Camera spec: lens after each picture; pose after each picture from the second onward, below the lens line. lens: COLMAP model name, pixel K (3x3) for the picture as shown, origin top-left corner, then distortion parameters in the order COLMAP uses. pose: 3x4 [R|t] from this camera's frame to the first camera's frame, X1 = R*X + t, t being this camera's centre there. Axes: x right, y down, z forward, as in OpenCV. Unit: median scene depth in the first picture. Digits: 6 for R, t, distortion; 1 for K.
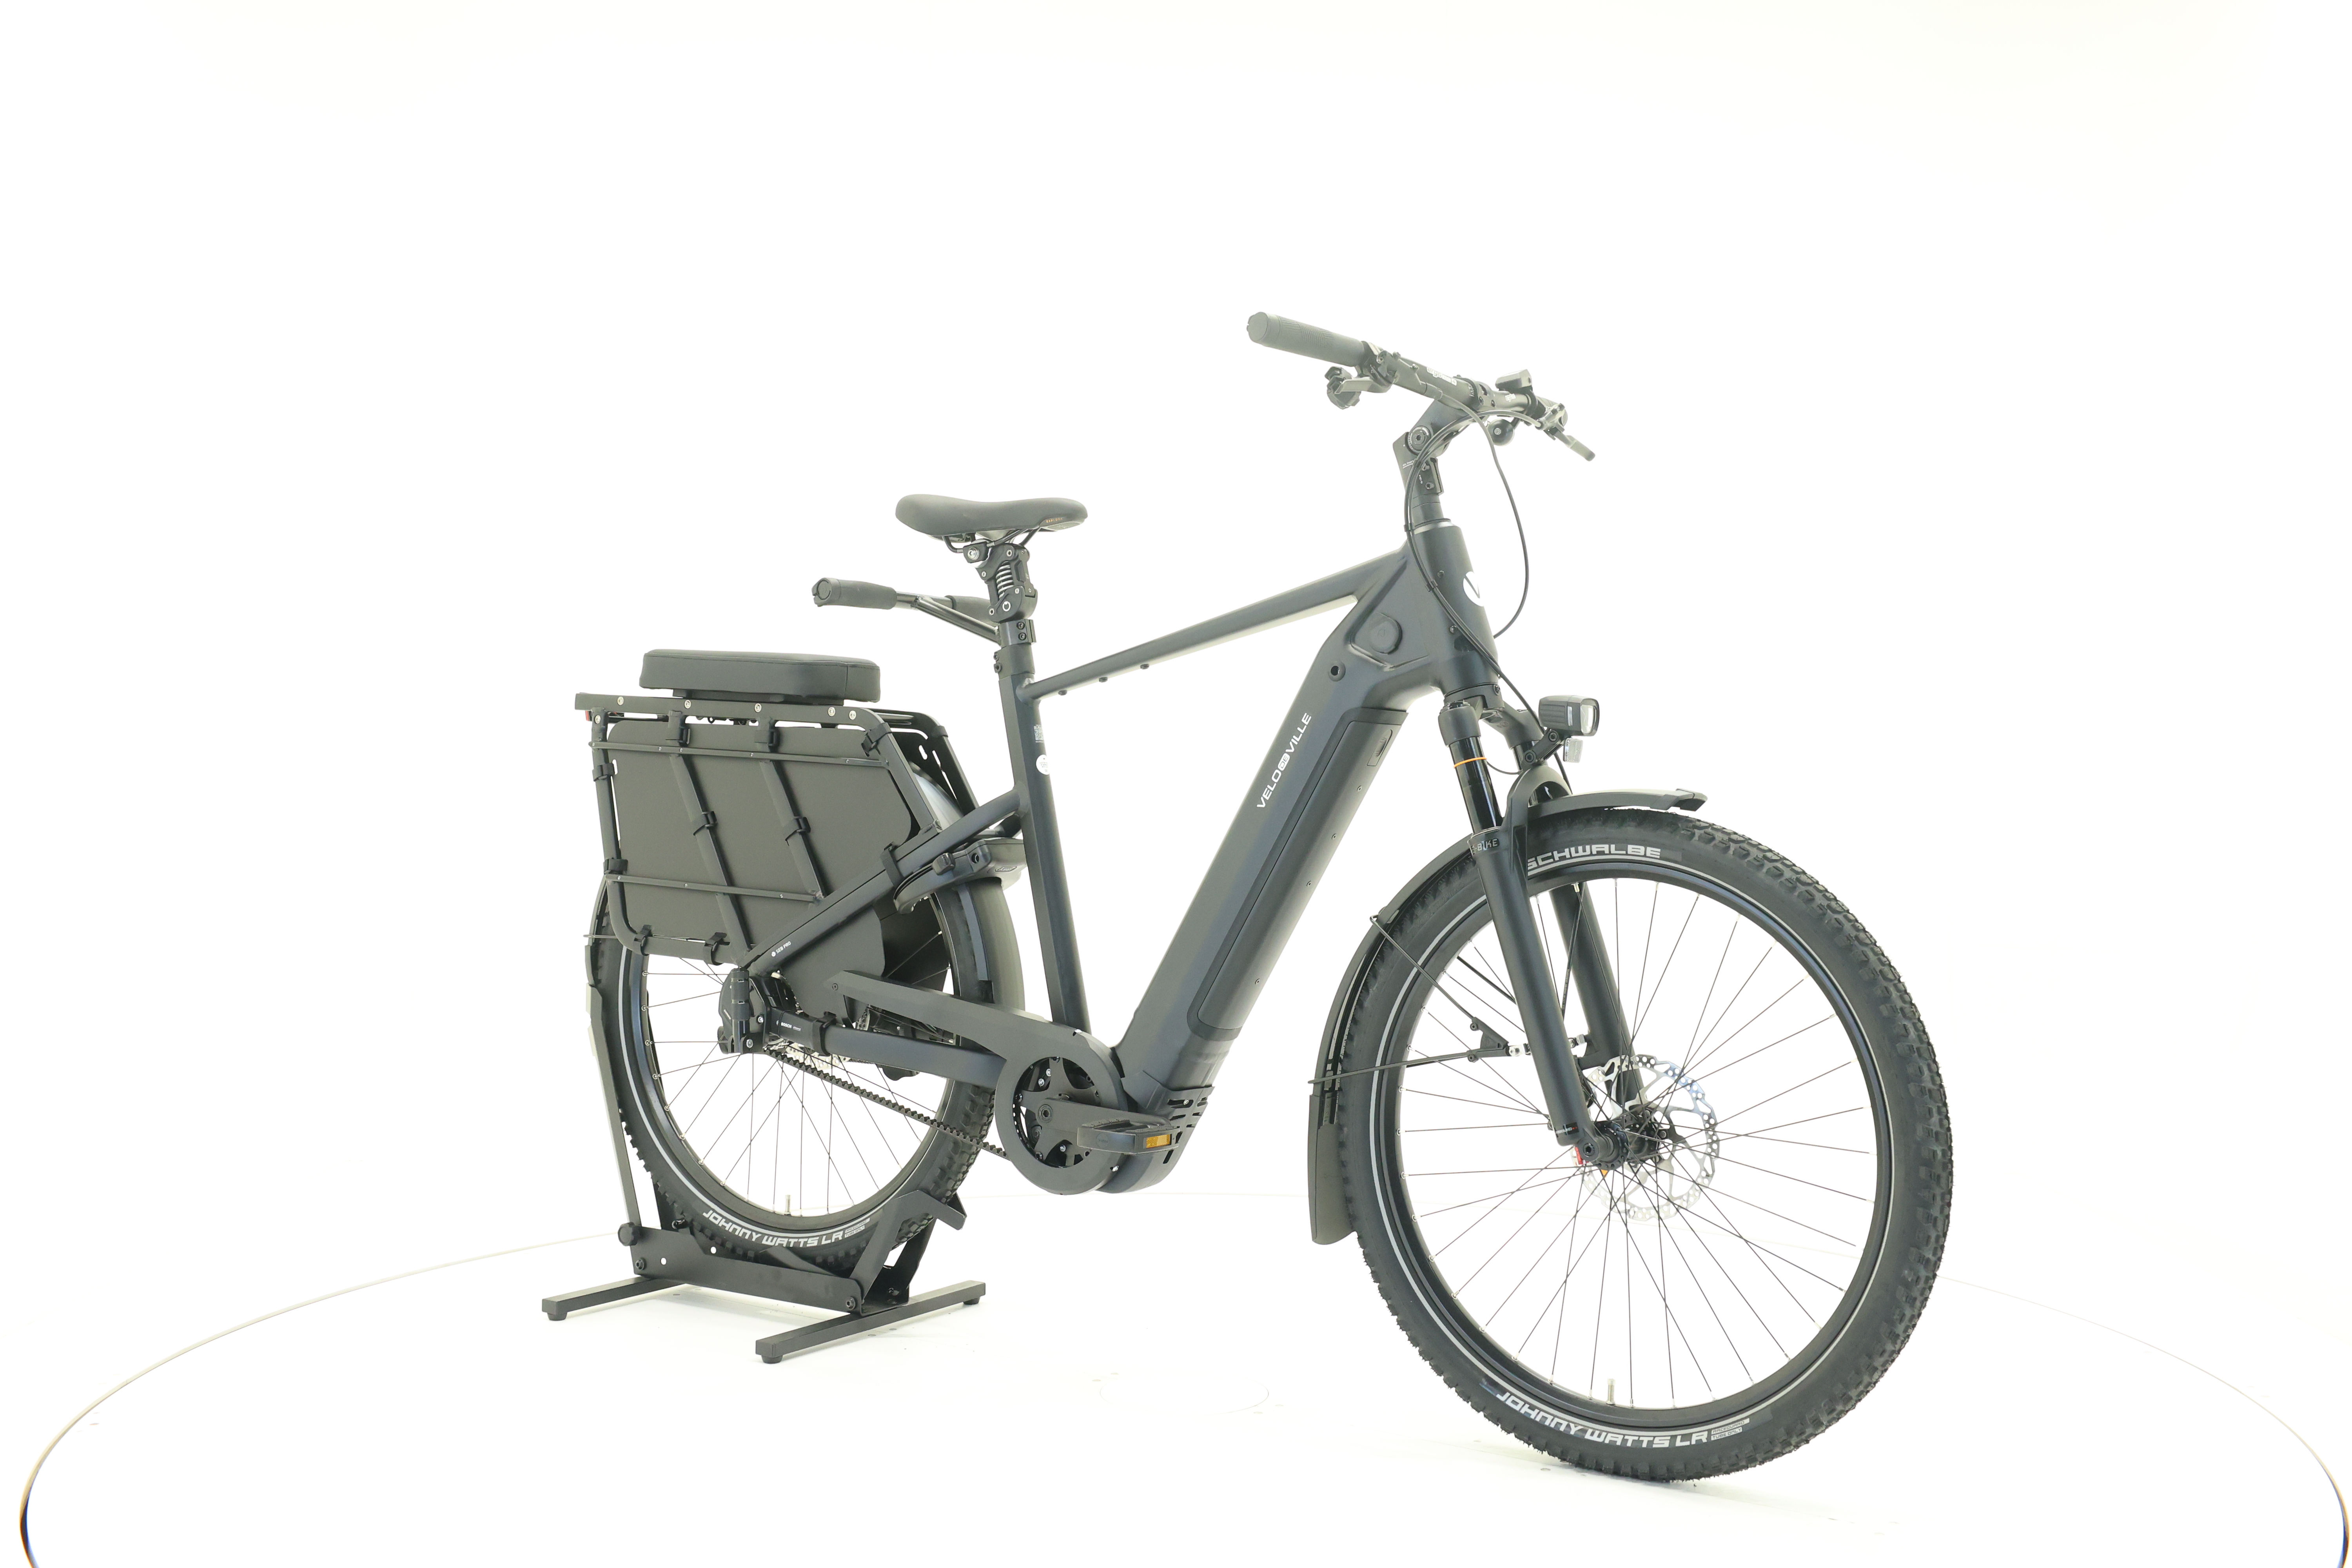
lens RADIAL K [[2508.0, 0, 1175.3], [0, 2508.0, 779.8], [0, 0, 1]] dist [-0.006854, 0.000000]
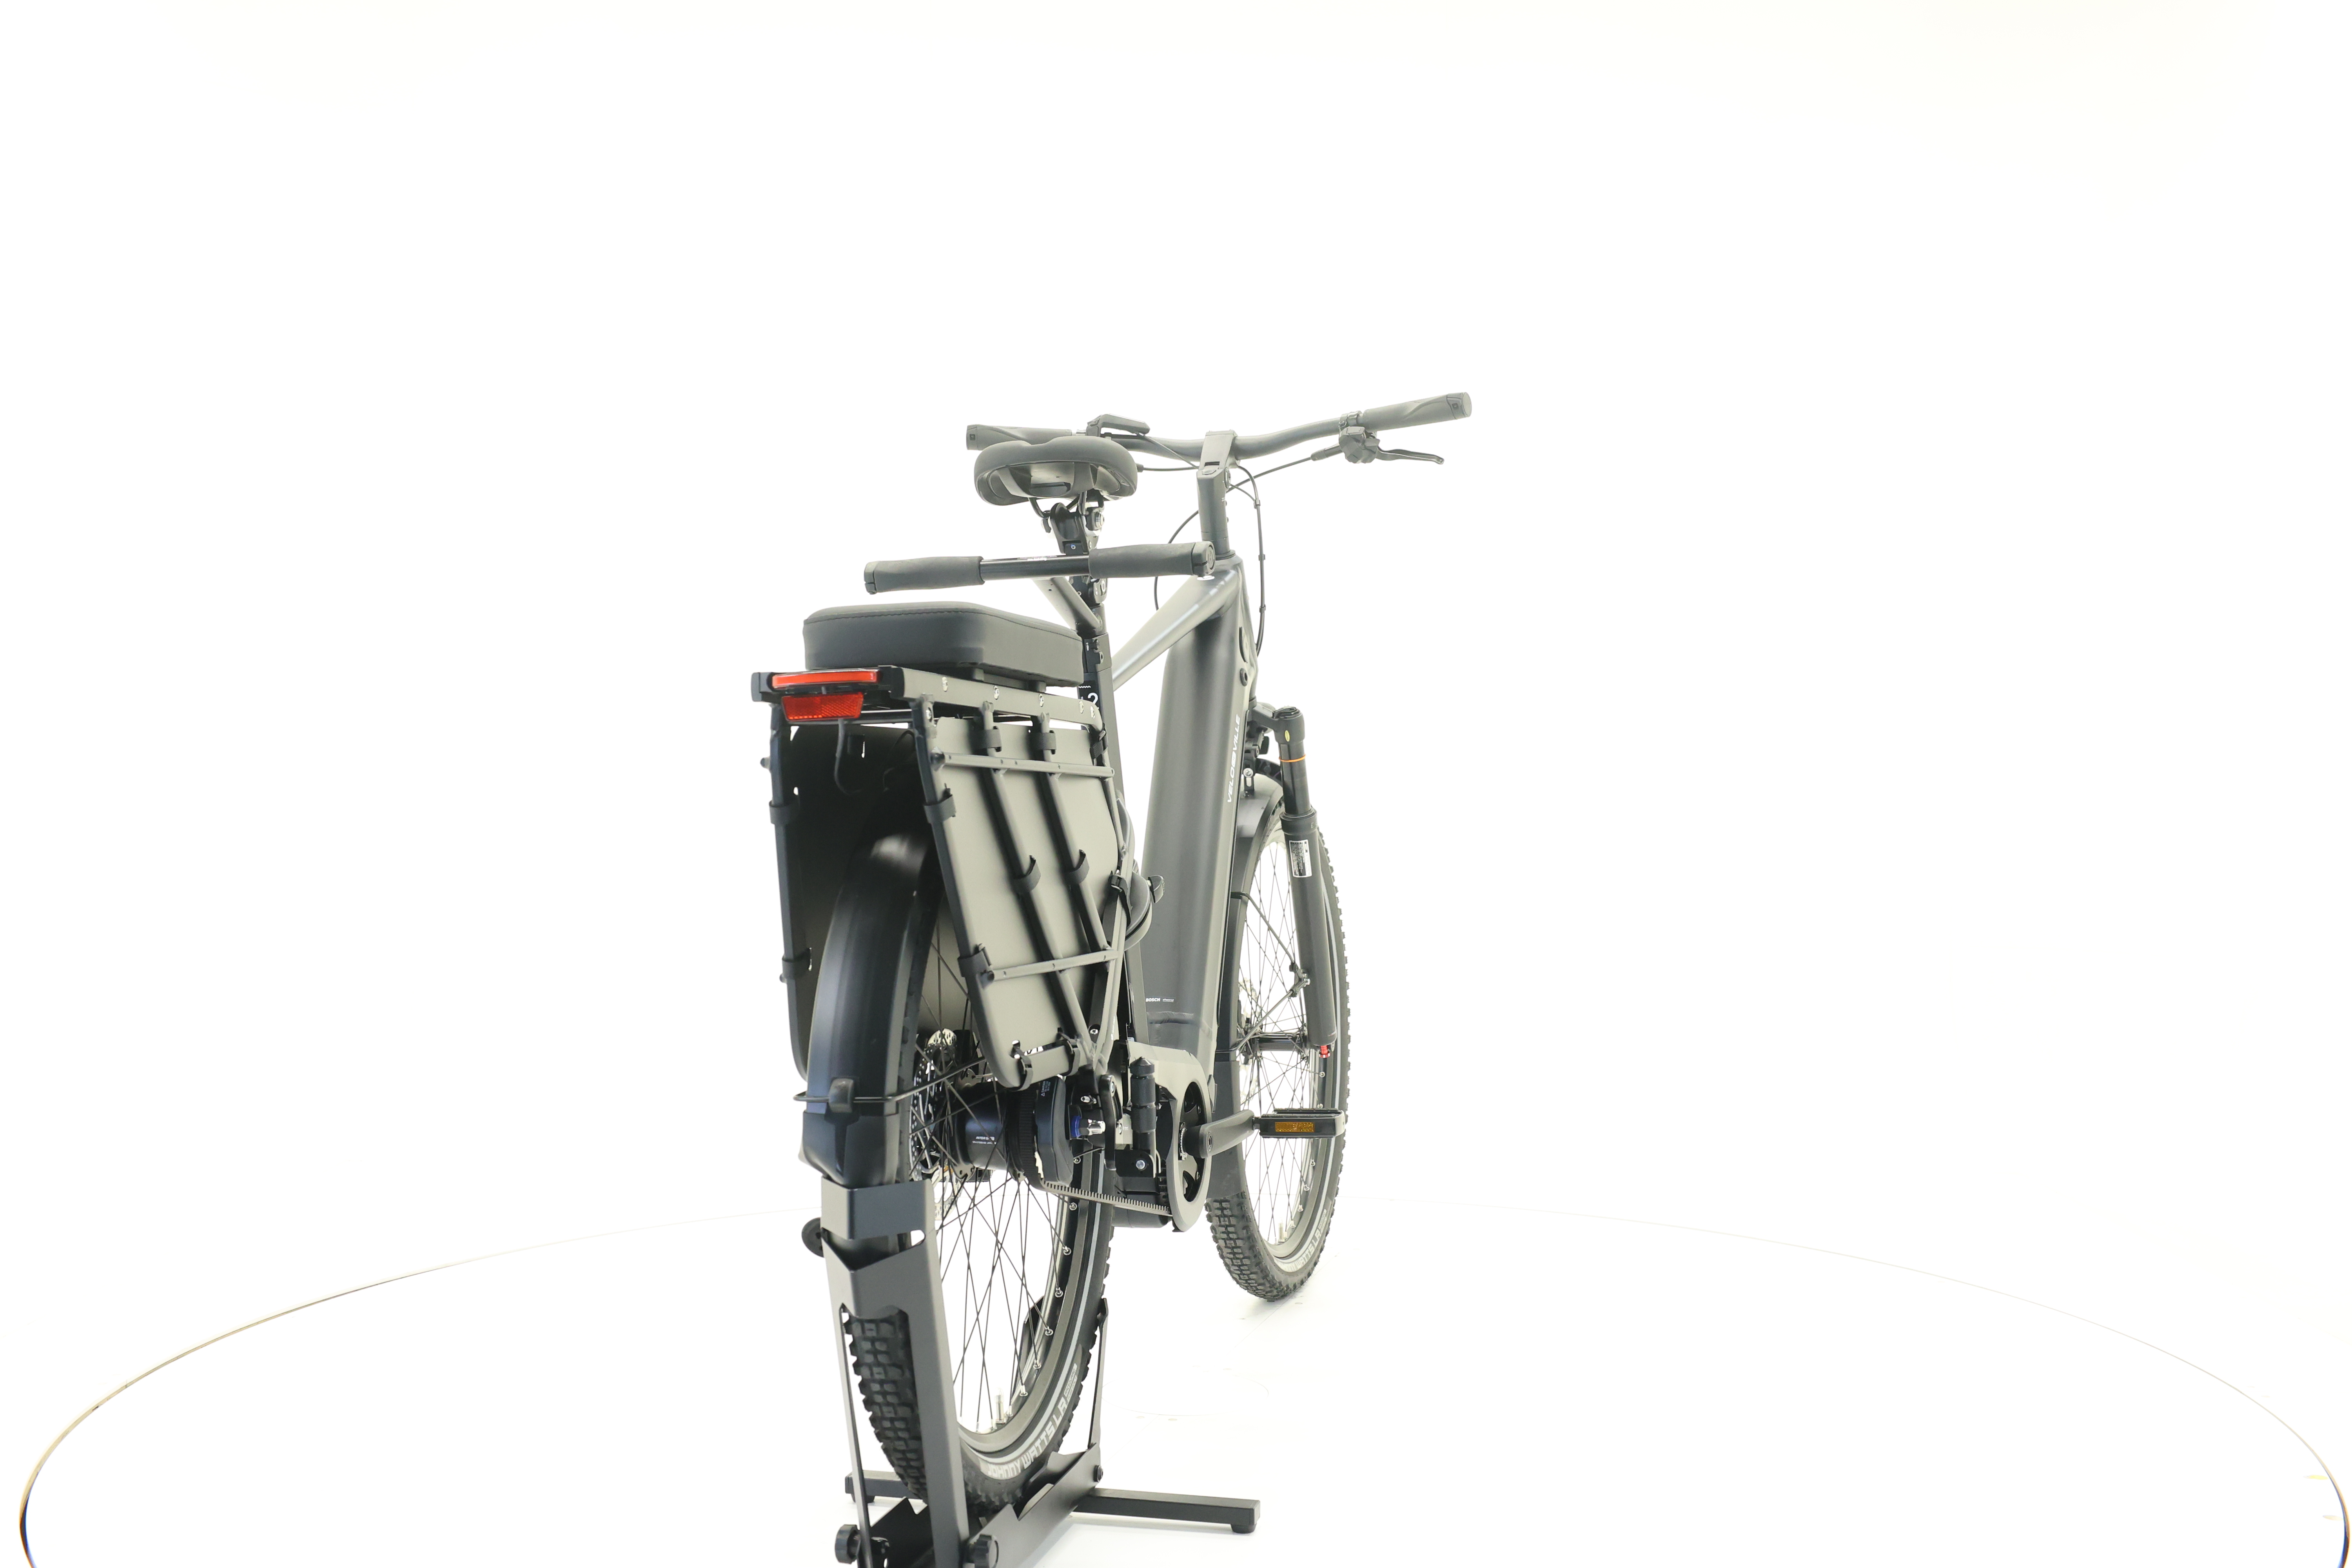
lens RADIAL K [[2508.0, 0, 1176.5], [0, 2508.0, 783.0], [0, 0, 1]] dist [-0.006854, 0.000000]
pose [[-0.343935, -0.023433, 0.938701, -0.945823], [0.013660, 0.999458, 0.029955, -0.029305], [-0.938894, 0.023125, -0.343429, 1.364979]]
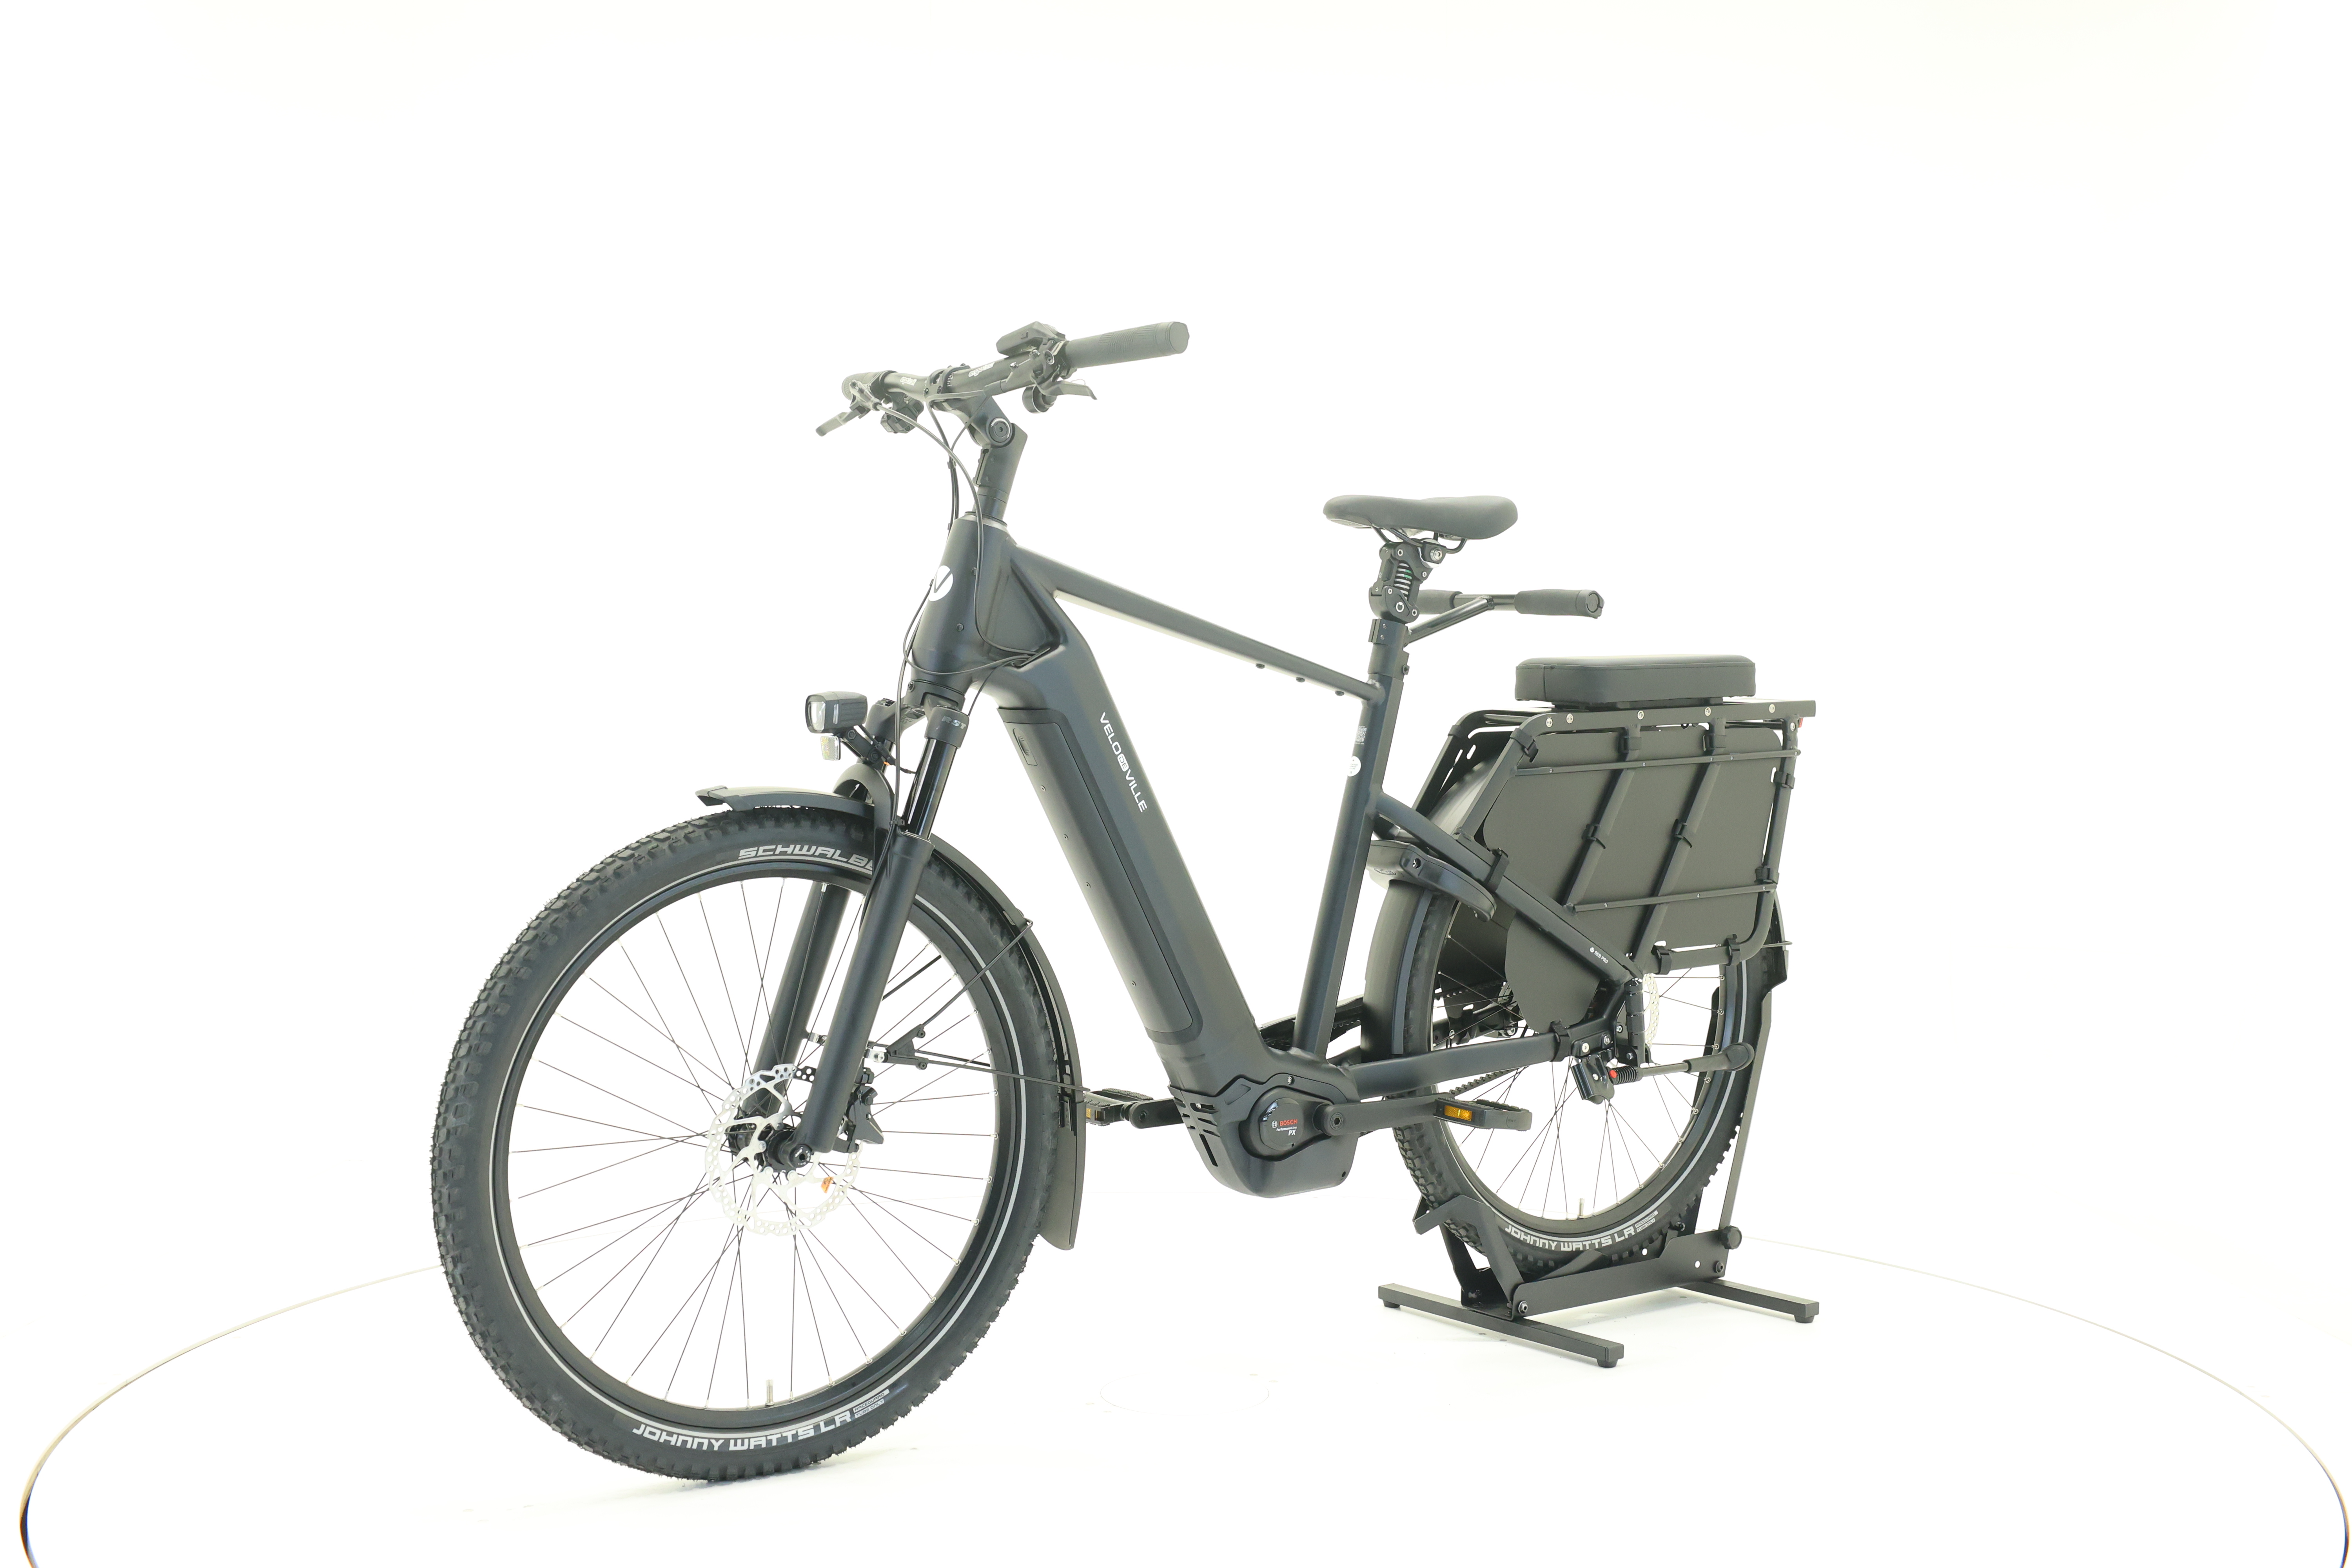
lens RADIAL K [[2508.0, 0, 1173.3], [0, 2508.0, 783.8], [0, 0, 1]] dist [-0.006854, 0.000000]
pose [[-0.322367, 0.014371, -0.946506, 0.965078], [-0.022551, 0.999484, 0.022856, -0.021375], [0.946346, 0.028712, -0.321877, 1.333678]]
